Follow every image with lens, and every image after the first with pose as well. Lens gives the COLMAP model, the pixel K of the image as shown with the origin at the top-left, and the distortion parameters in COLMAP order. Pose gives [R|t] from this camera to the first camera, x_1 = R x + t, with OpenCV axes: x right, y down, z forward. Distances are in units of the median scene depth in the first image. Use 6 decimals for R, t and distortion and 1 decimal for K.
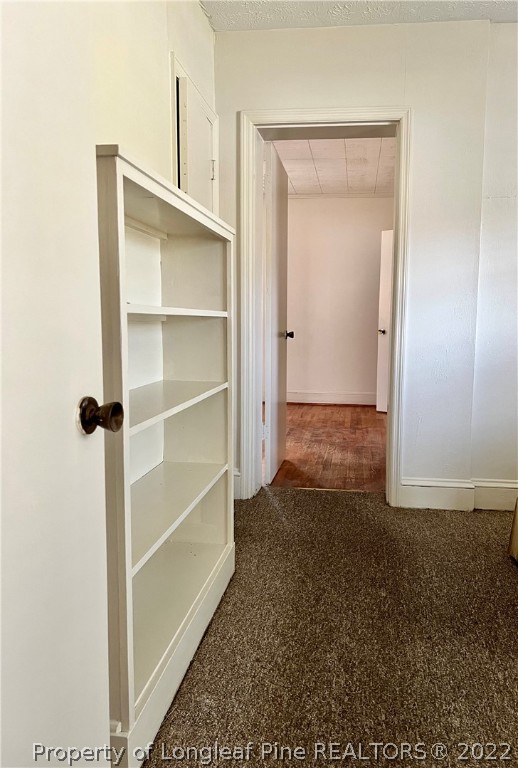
lens RADIAL K [[567.3, 0, 259.2], [0, 567.3, 379.6], [0, 0, 1]] dist [-0.012808, -0.000921]
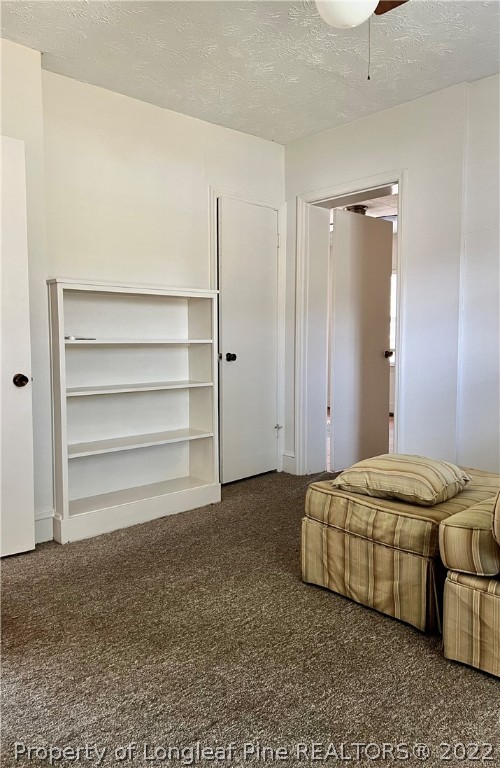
lens RADIAL K [[583.8, 0, 249.3], [0, 583.8, 385.9], [0, 0, 1]] dist [0.004208, -0.001139]
pose [[0.759312, 0.039468, -0.649529, 1.126625], [-0.062168, 0.997993, -0.012033, 0.027493], [0.647750, 0.049517, 0.760242, -0.222020]]
